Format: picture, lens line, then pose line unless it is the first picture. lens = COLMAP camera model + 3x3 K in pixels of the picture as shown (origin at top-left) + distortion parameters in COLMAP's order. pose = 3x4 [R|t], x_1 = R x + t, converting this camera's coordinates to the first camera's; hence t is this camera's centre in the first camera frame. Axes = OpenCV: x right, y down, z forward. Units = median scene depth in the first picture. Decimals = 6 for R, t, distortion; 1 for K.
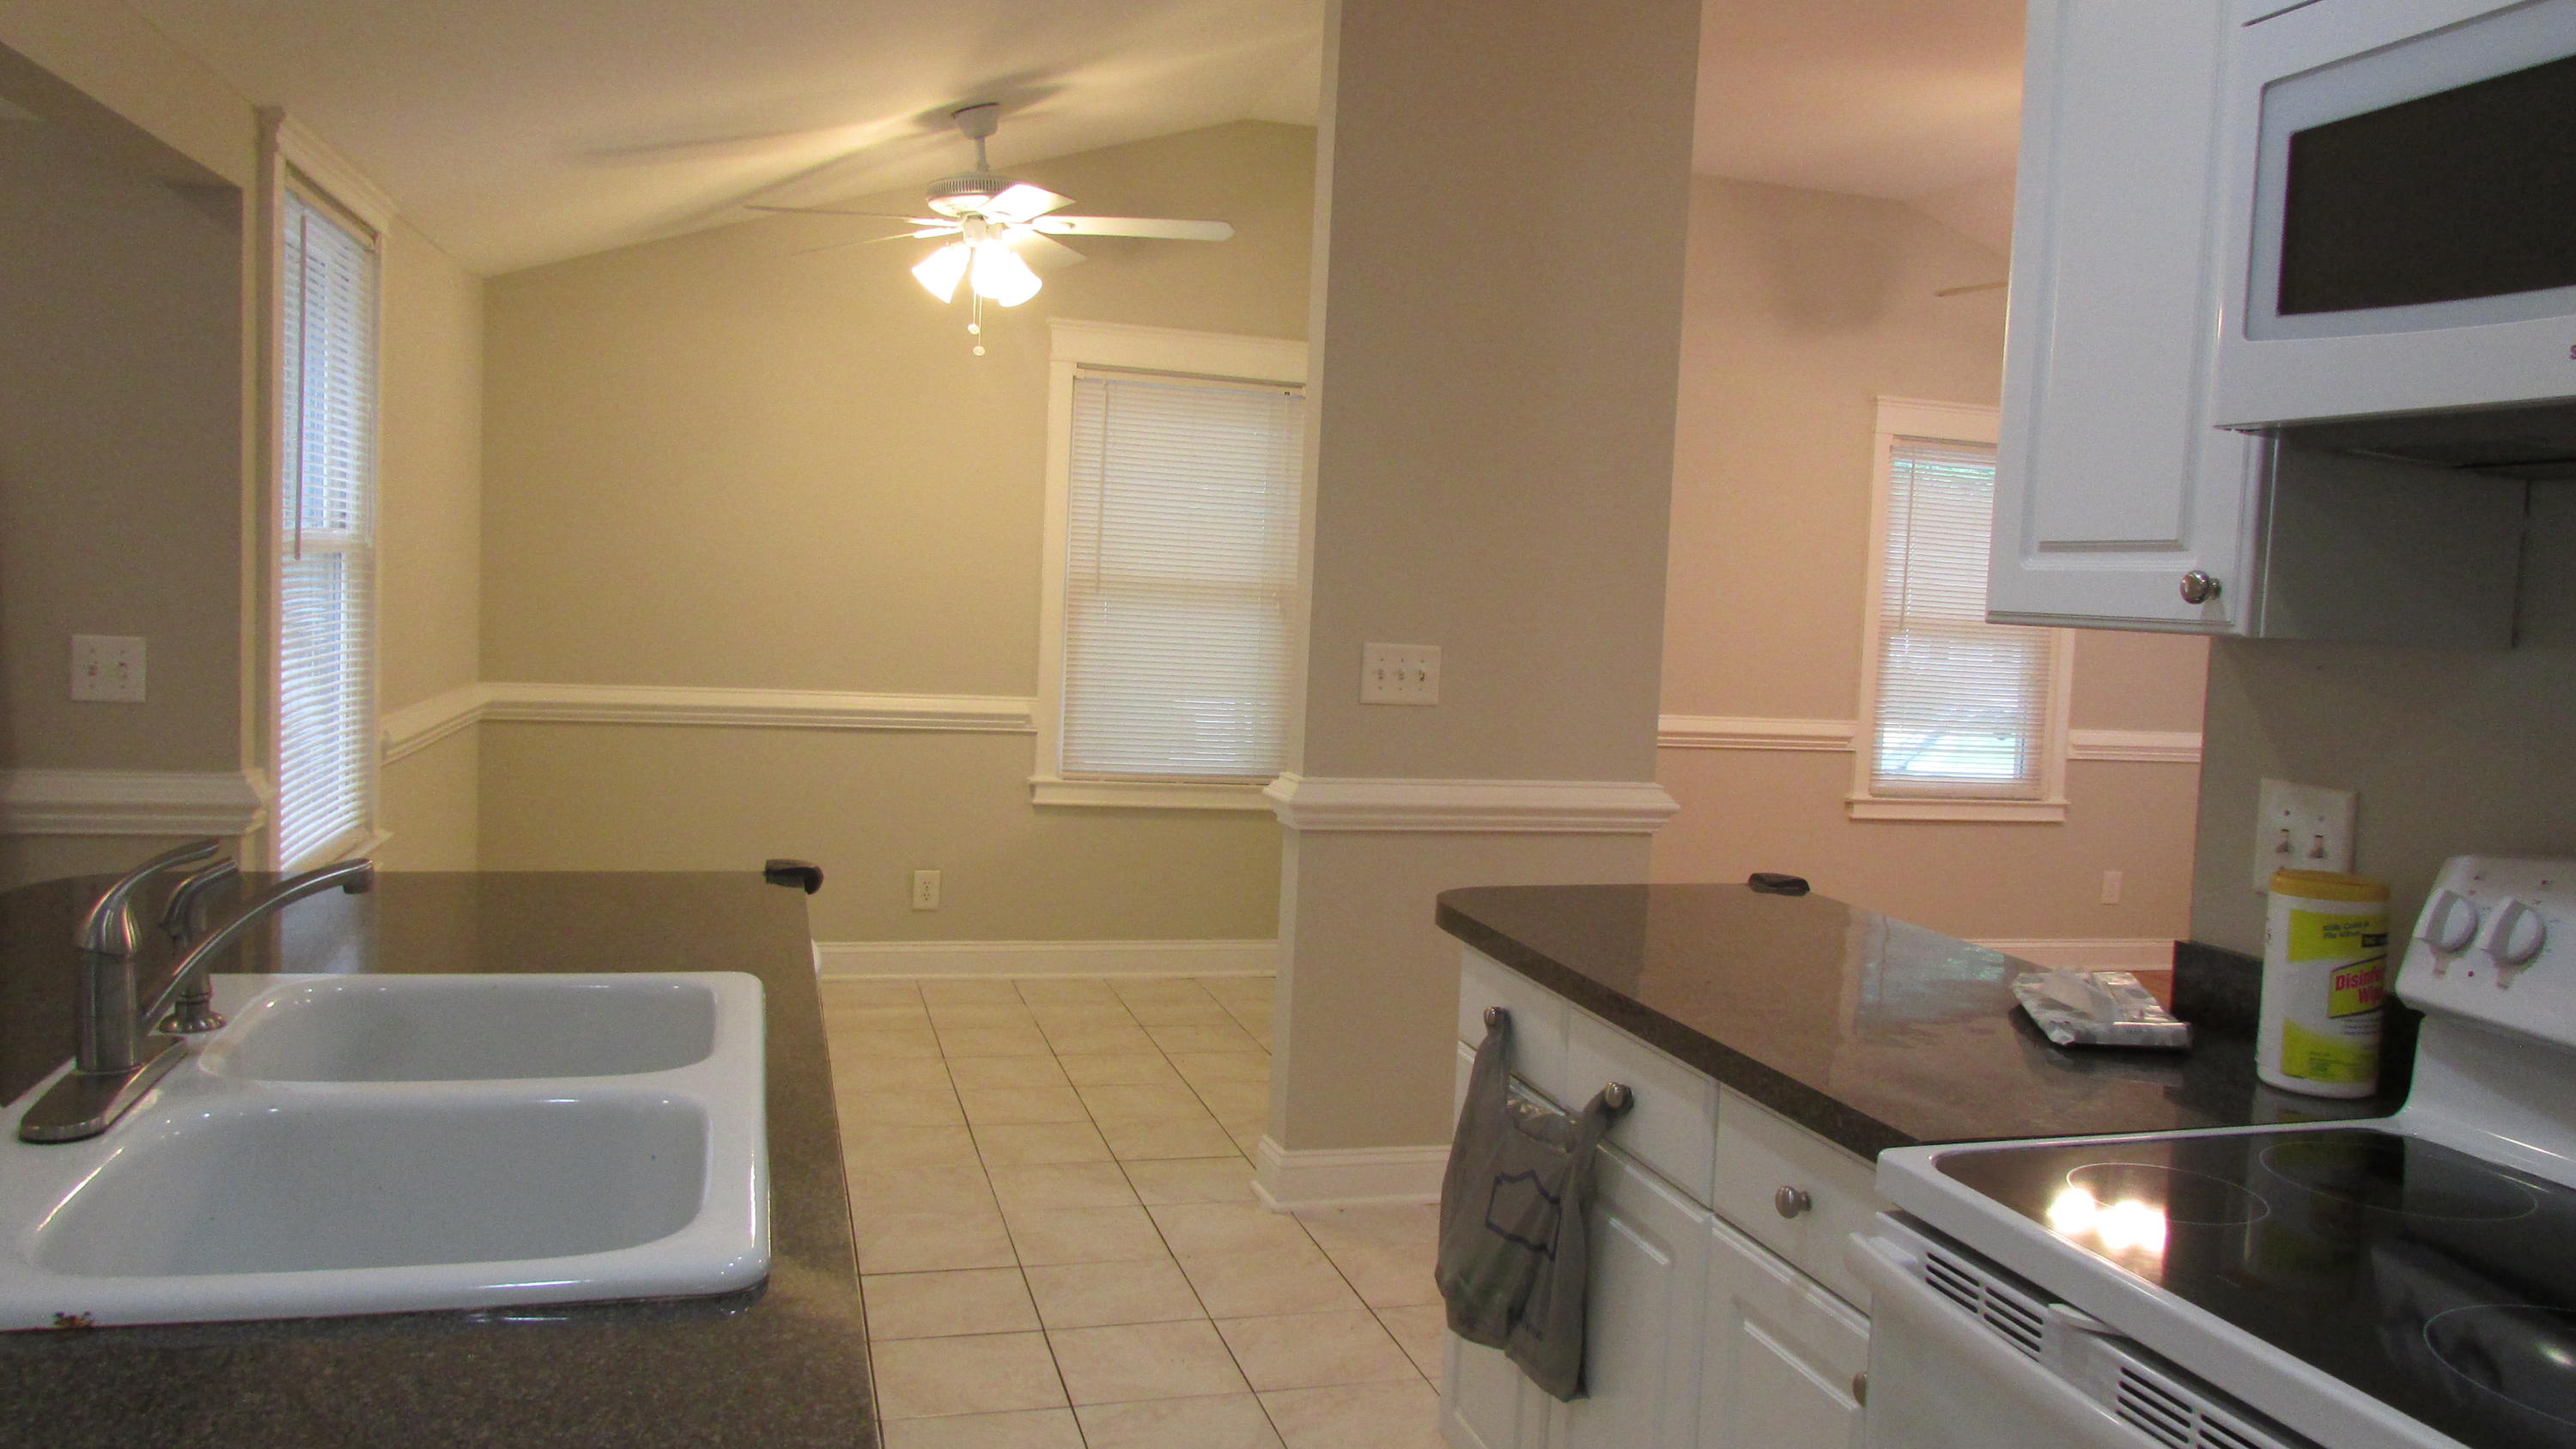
lens RADIAL K [[1846.3, 0, 1282.9], [0, 1846.3, 729.7], [0, 0, 1]] dist [-0.024693, 0.009272]
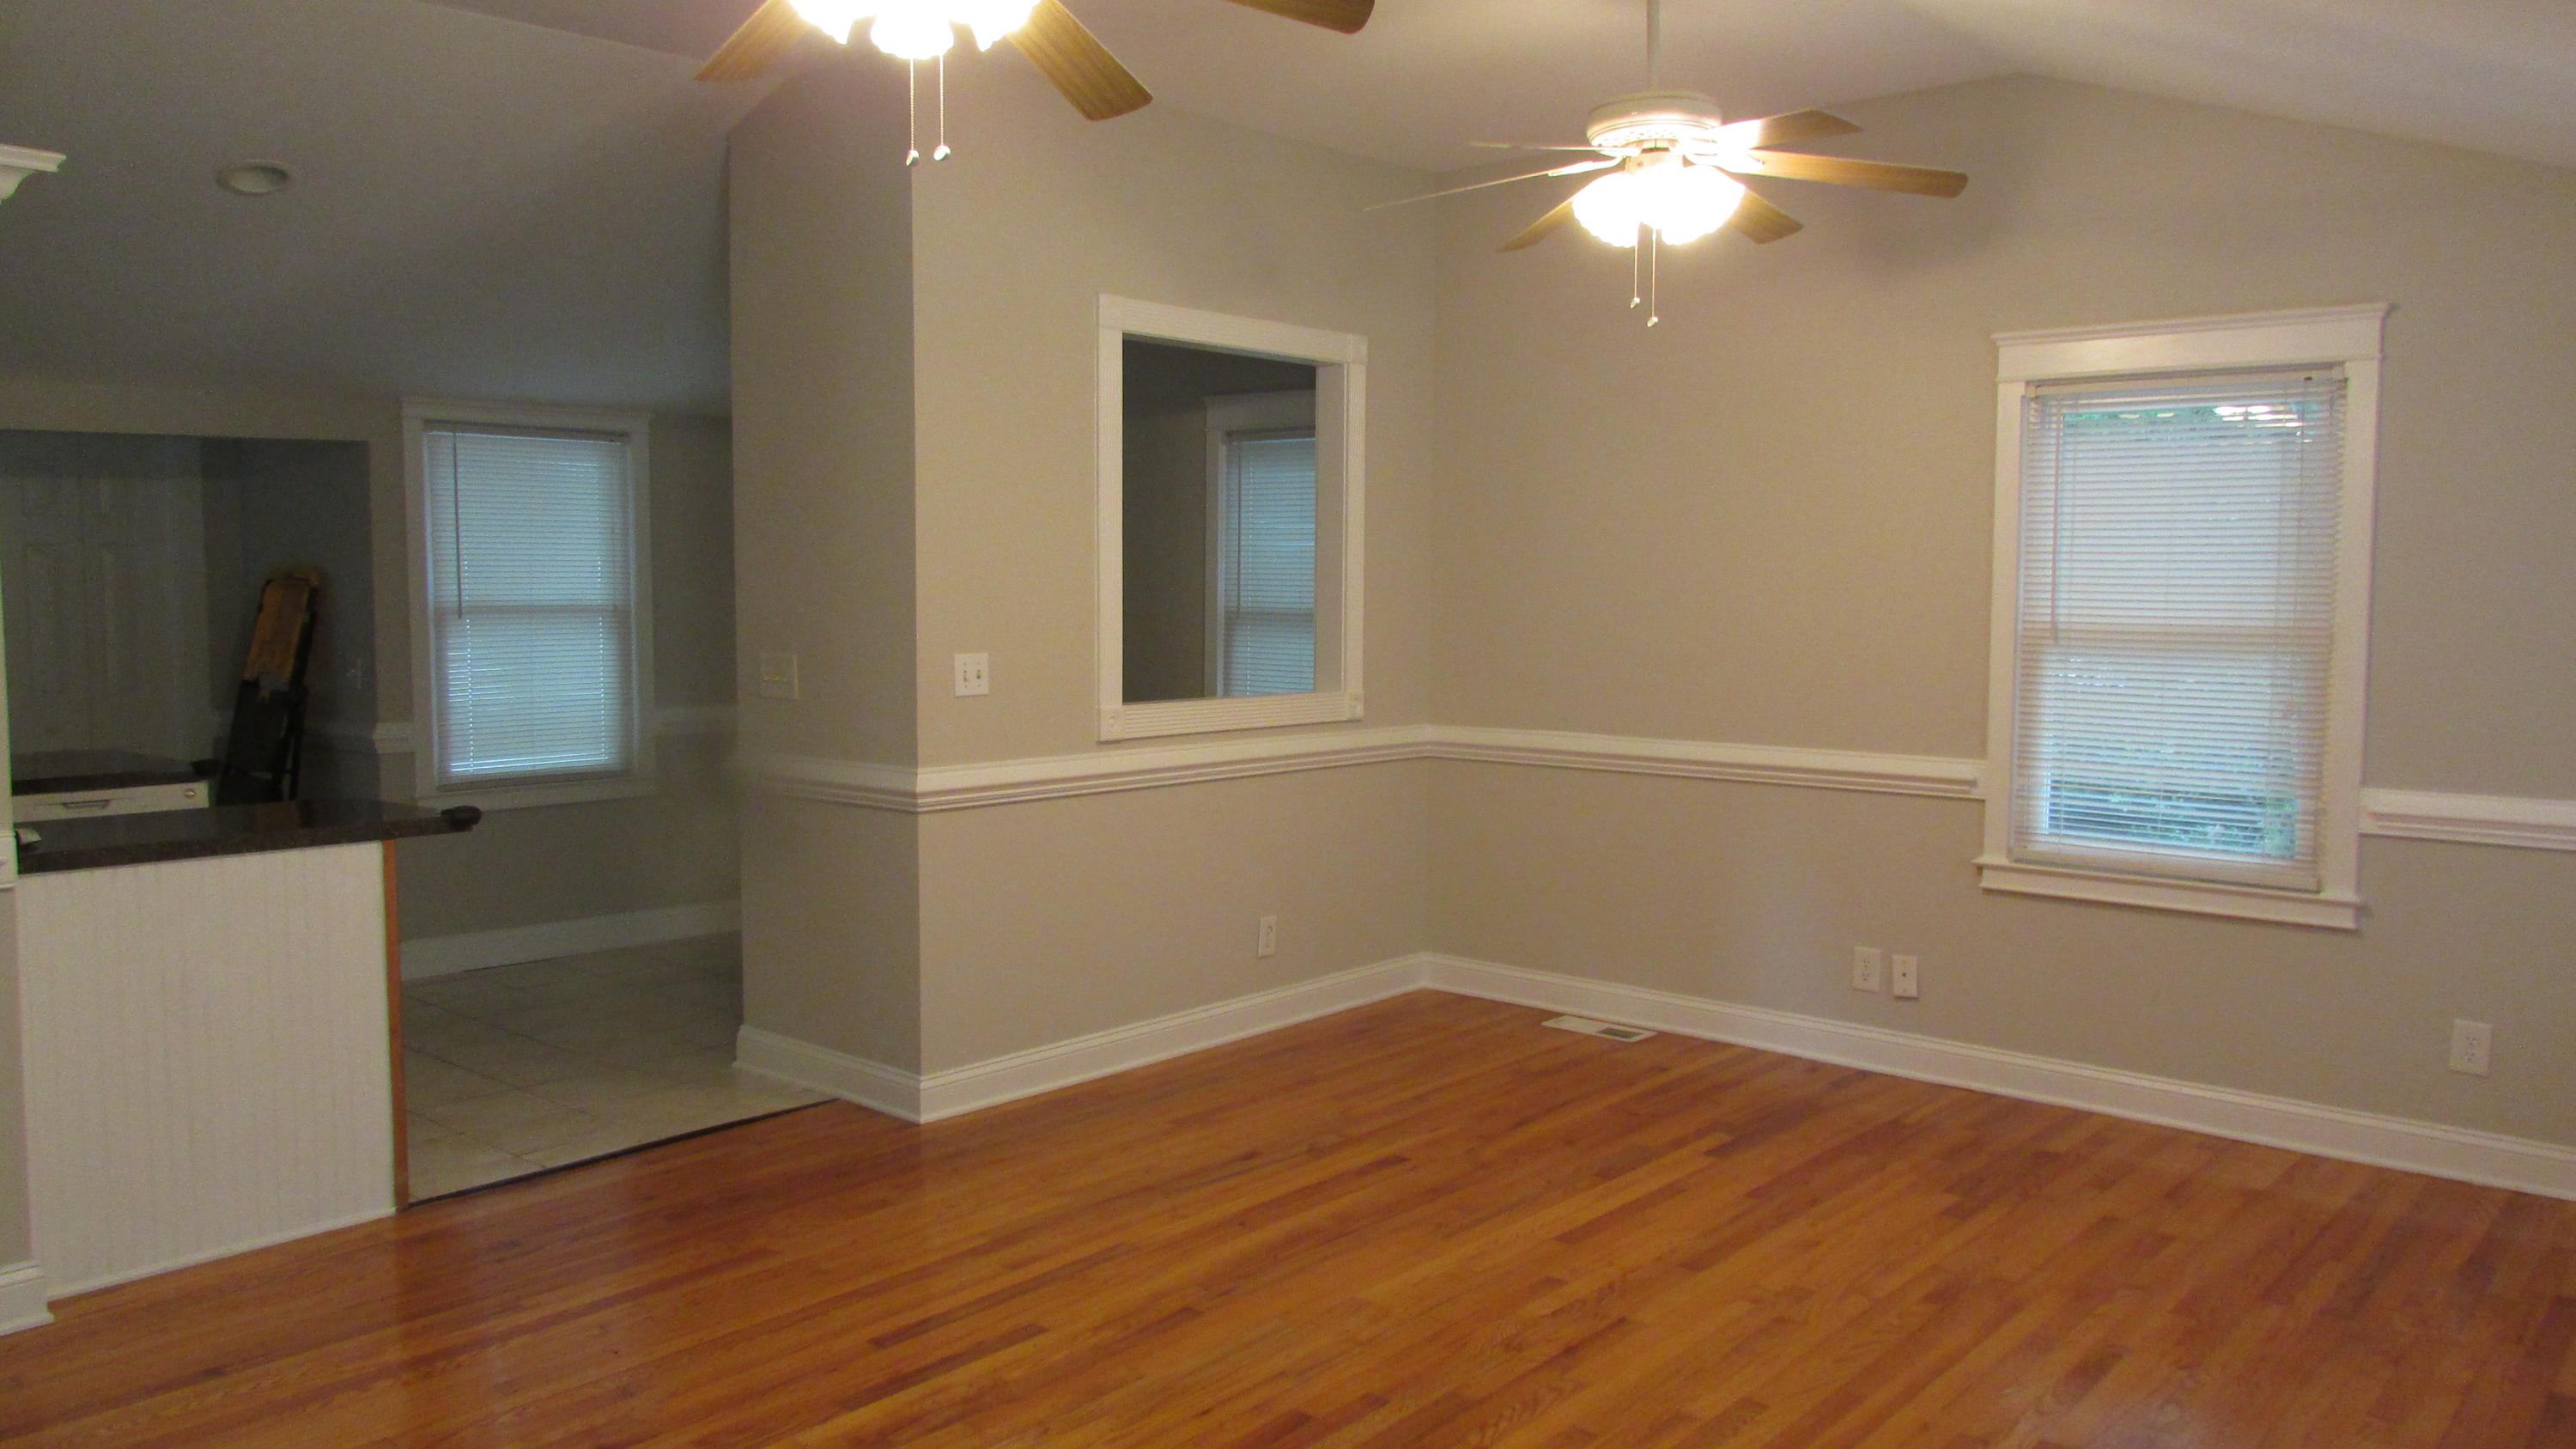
lens RADIAL K [[1846.3, 0, 1301.7], [0, 1846.3, 711.1], [0, 0, 1]] dist [-0.024693, 0.009272]
pose [[0.557452, 0.006917, -0.830180, 0.877205], [-0.052043, 0.998290, -0.026629, 0.011107], [0.828576, 0.058049, 0.556859, 0.378735]]
